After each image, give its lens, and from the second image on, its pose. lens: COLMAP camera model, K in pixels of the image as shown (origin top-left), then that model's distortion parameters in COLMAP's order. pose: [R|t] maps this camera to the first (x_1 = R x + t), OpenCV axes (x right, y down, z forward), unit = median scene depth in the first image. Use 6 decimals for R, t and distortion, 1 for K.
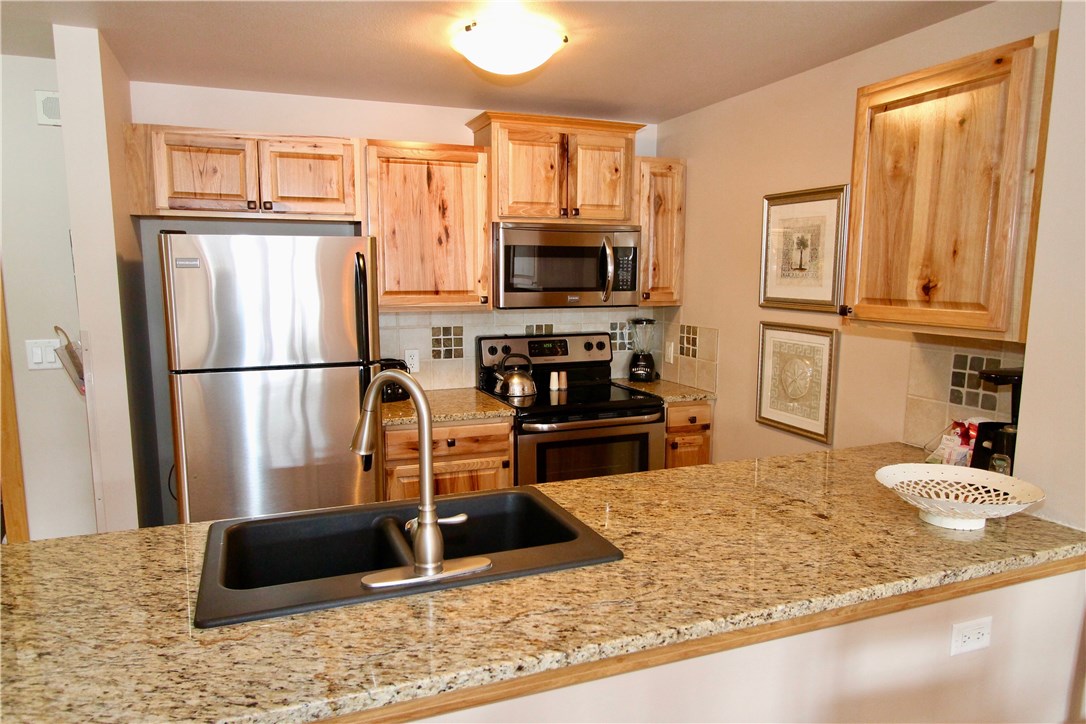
lens RADIAL K [[730.0, 0, 543.0], [0, 730.0, 362.0], [0, 0, 1]] dist [-0.004818, 0.003418]
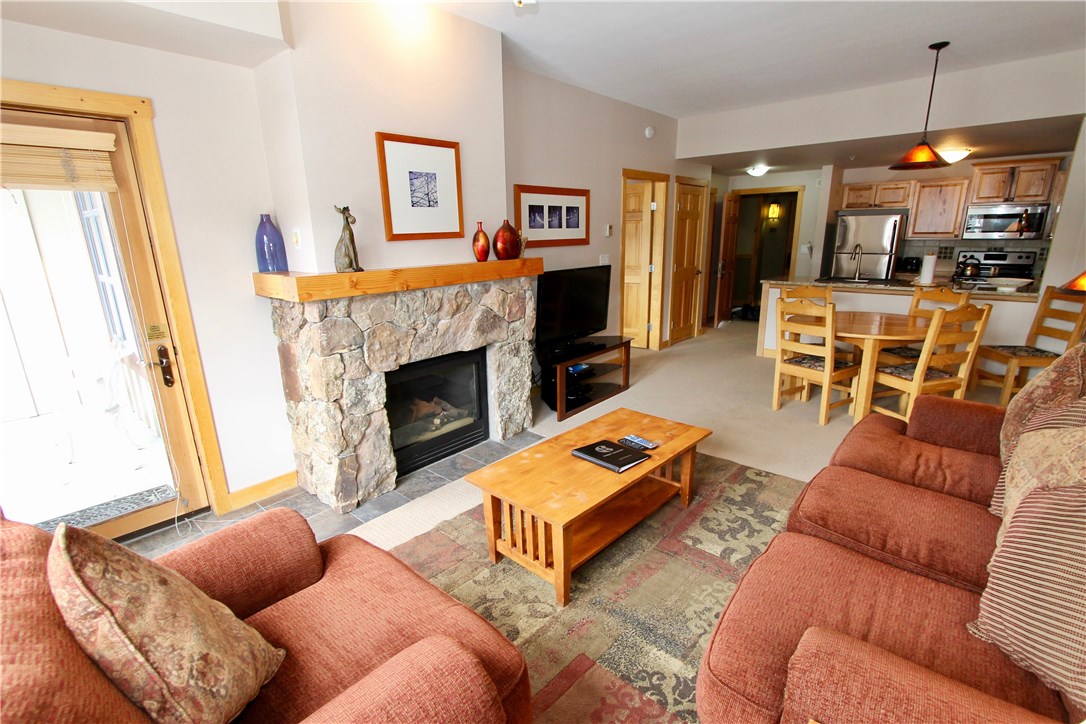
lens RADIAL K [[492.7, 0, 543.0], [0, 492.7, 362.0], [0, 0, 1]] dist [-0.000734, -0.000087]
pose [[0.453066, 0.221048, -0.863637, 0.977970], [-0.102692, 0.975263, 0.195746, 0.186294], [0.885542, 0.000003, 0.464558, -1.308121]]
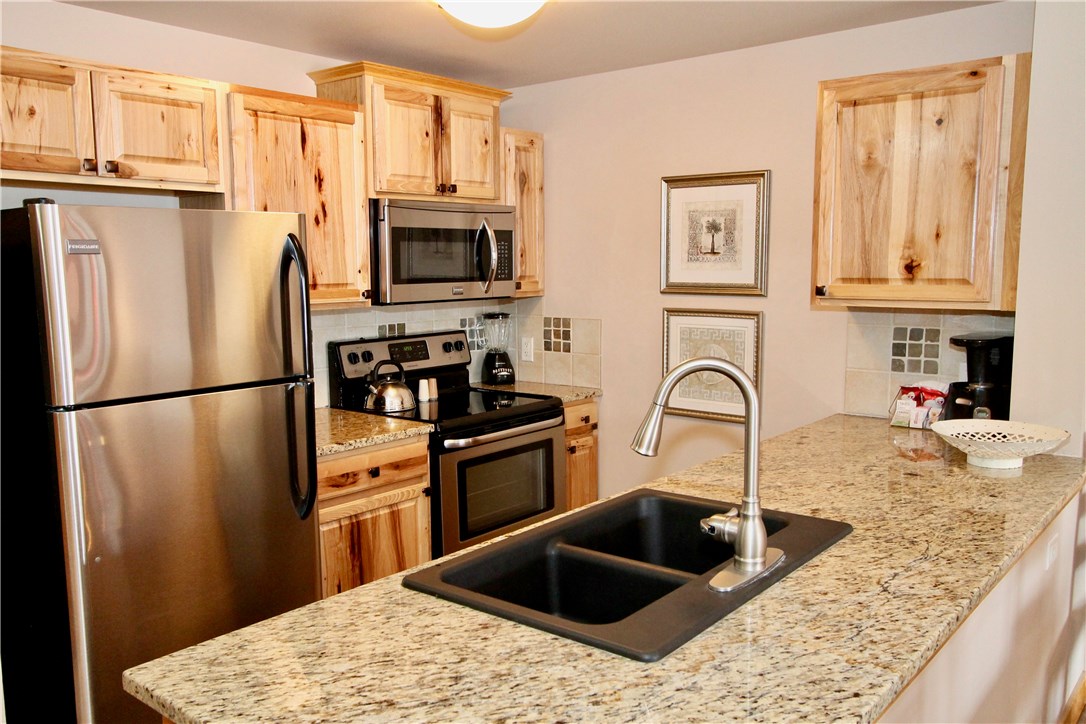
lens RADIAL K [[894.9, 0, 543.0], [0, 894.9, 362.0], [0, 0, 1]] dist [-0.000788, 0.007540]
pose [[0.872688, -0.064134, 0.484048, -0.420589], [0.070888, 0.997475, 0.004356, -0.001335], [-0.483105, 0.030512, 0.875031, 0.048173]]
